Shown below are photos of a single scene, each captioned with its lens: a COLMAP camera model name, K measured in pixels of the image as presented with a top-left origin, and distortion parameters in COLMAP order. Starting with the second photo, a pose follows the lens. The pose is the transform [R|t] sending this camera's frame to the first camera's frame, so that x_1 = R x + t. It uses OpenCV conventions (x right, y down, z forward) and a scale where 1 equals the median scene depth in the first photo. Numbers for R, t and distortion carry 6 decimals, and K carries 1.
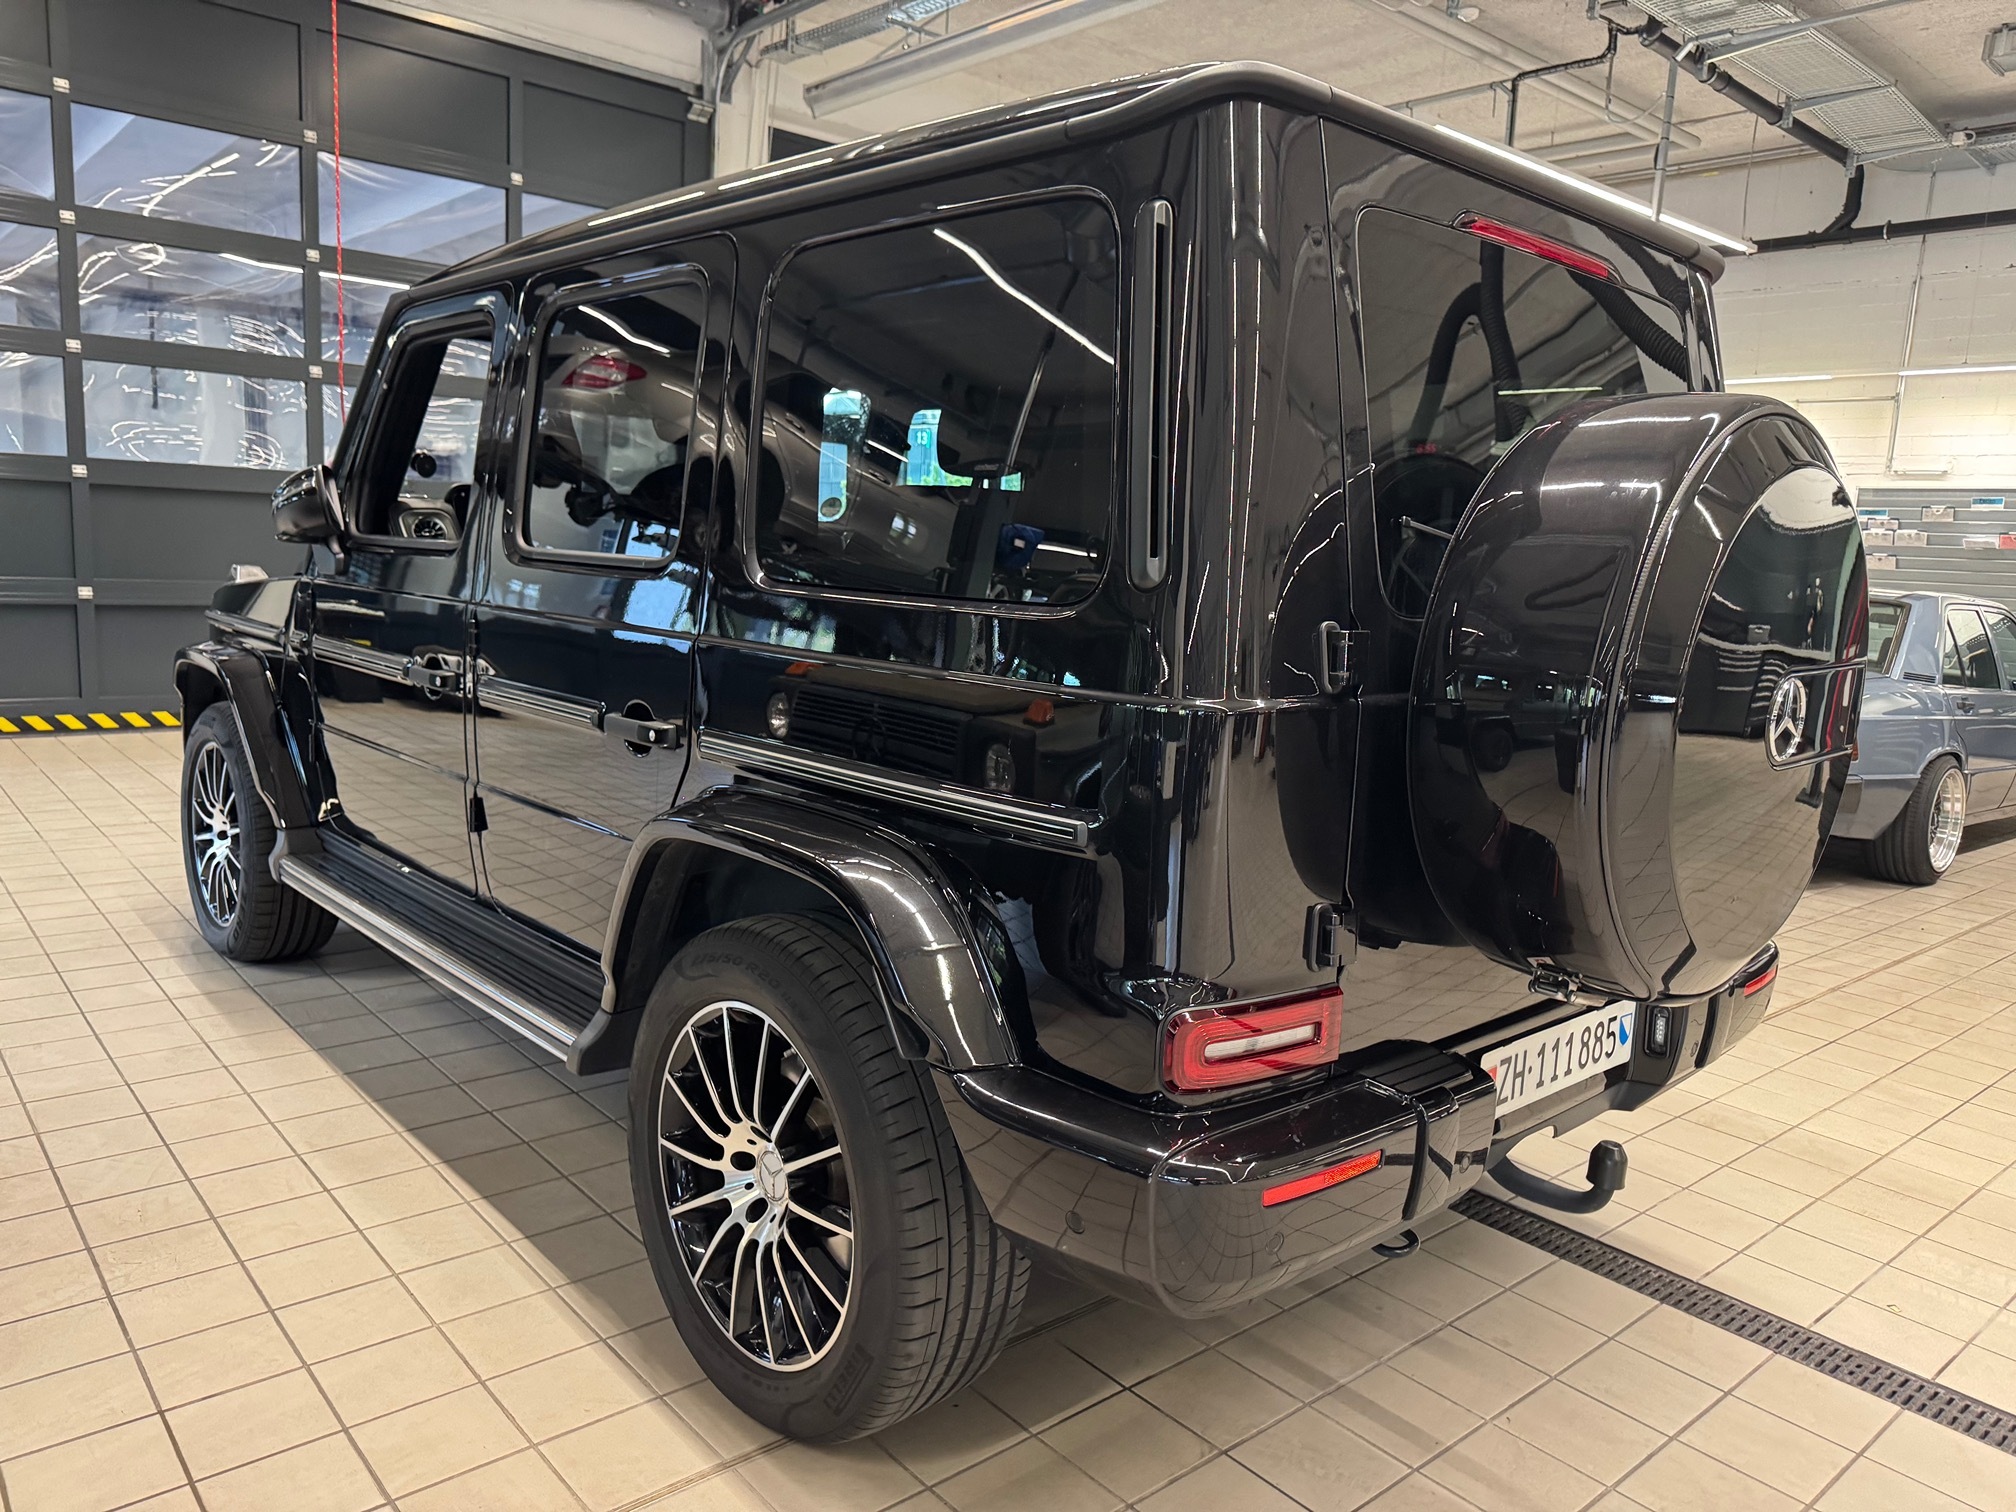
lens RADIAL K [[1420.1, 0, 1008.0], [0, 1420.1, 756.0], [0, 0, 1]] dist [0.047618, -0.153911]
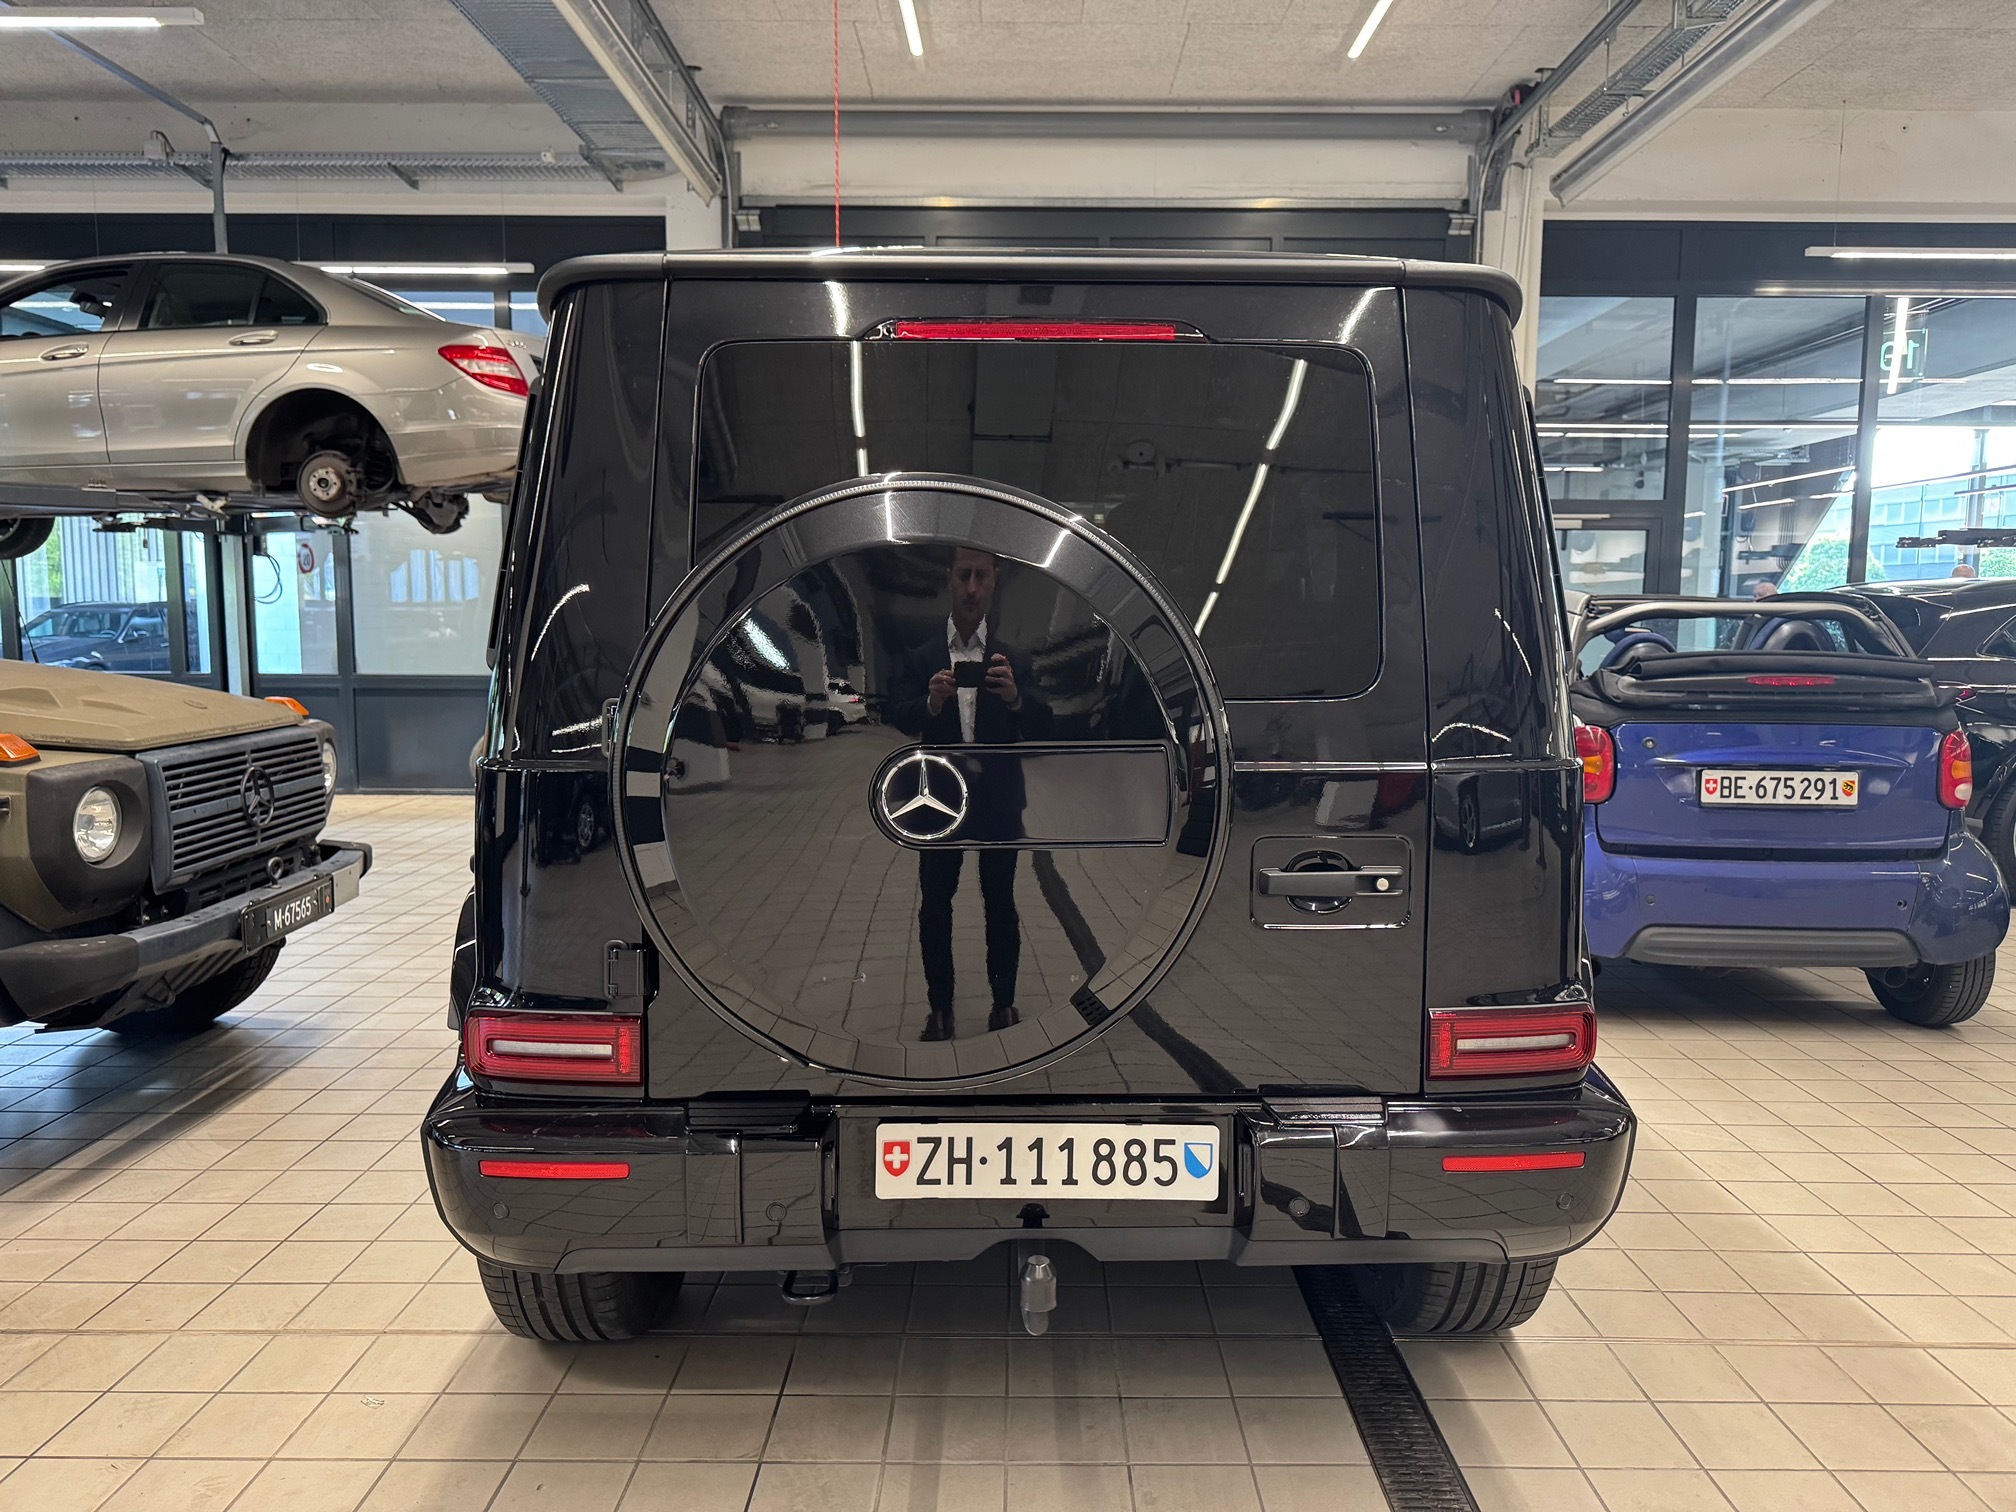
lens RADIAL K [[1420.1, 0, 1008.0], [0, 1420.1, 756.0], [0, 0, 1]] dist [0.047618, -0.153911]
pose [[0.745747, 0.010344, -0.666149, 0.872963], [-0.062231, 0.996589, -0.054192, -0.000522], [0.663316, 0.081868, 0.743847, 0.236747]]
